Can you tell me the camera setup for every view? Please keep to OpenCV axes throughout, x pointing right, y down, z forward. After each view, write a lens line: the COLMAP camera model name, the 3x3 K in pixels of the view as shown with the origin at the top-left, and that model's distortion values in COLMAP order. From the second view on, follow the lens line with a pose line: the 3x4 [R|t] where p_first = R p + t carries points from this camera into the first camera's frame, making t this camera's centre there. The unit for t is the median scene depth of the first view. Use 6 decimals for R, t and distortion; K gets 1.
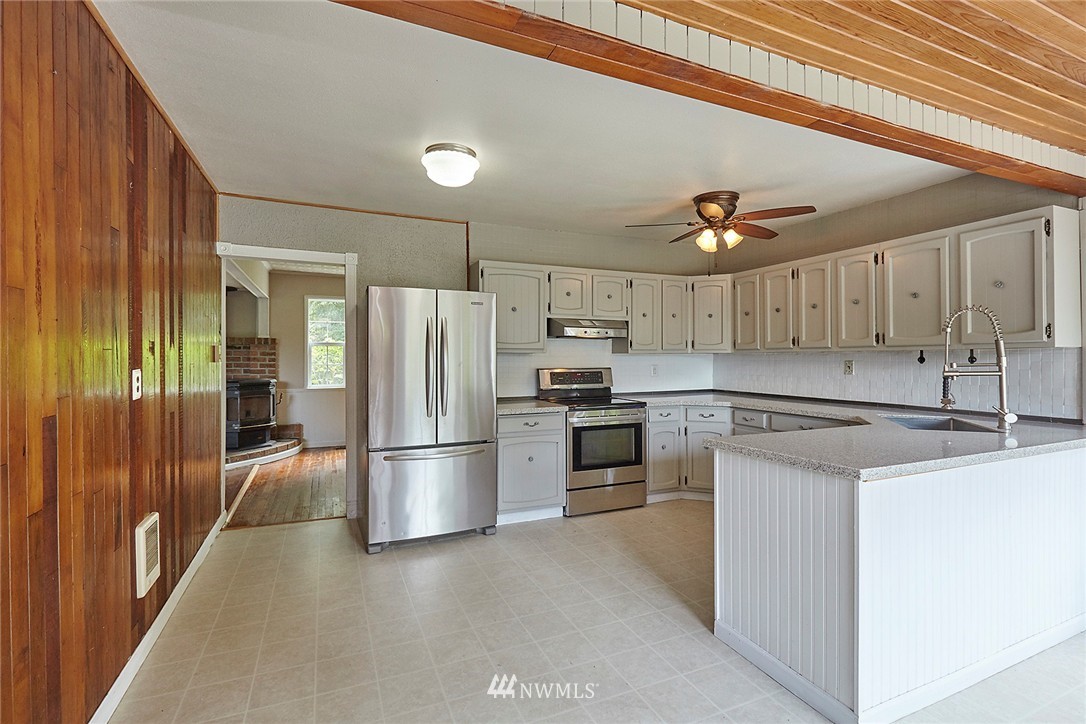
lens RADIAL K [[499.3, 0, 550.4], [0, 499.3, 358.9], [0, 0, 1]] dist [-0.000312, 0.000062]
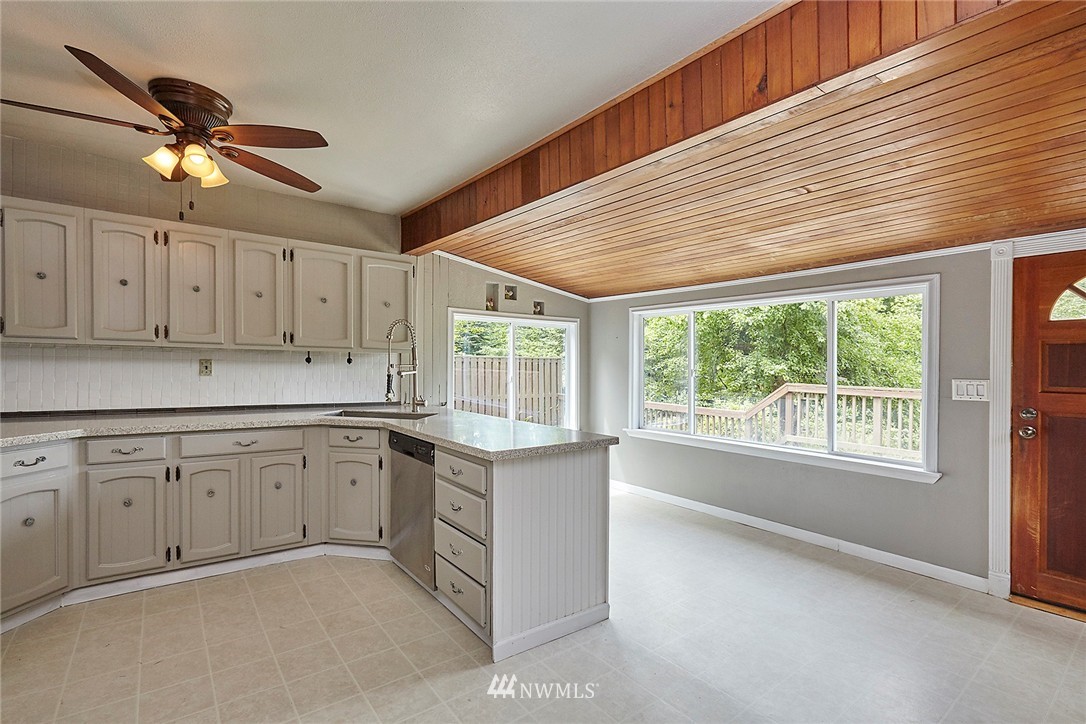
lens RADIAL K [[499.3, 0, 520.1], [0, 499.3, 364.6], [0, 0, 1]] dist [-0.000312, 0.000062]
pose [[-0.206631, -0.004610, 0.978408, -0.333833], [-0.018654, 0.999826, 0.000772, 0.001761], [-0.978241, -0.018091, -0.206681, 0.665541]]
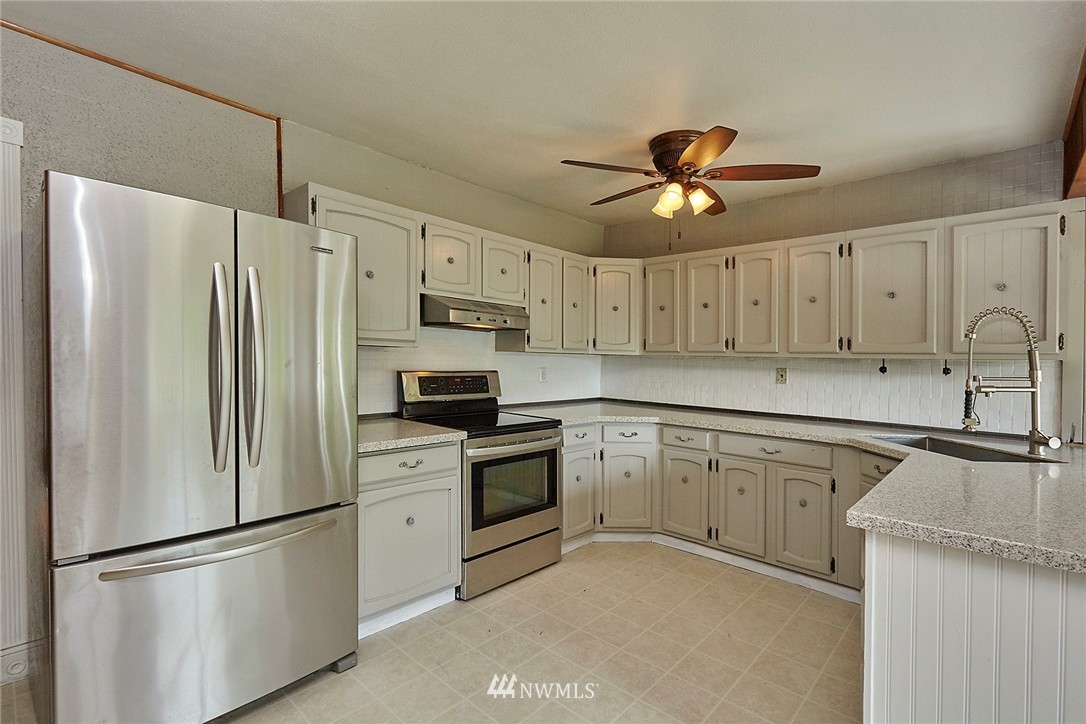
lens RADIAL K [[499.3, 0, 556.3], [0, 499.3, 378.8], [0, 0, 1]] dist [-0.000312, 0.000062]
pose [[0.911423, 0.008451, 0.411384, -0.124365], [-0.025775, 0.998998, 0.036583, 0.000317], [-0.410663, -0.043946, 0.910727, 0.369359]]
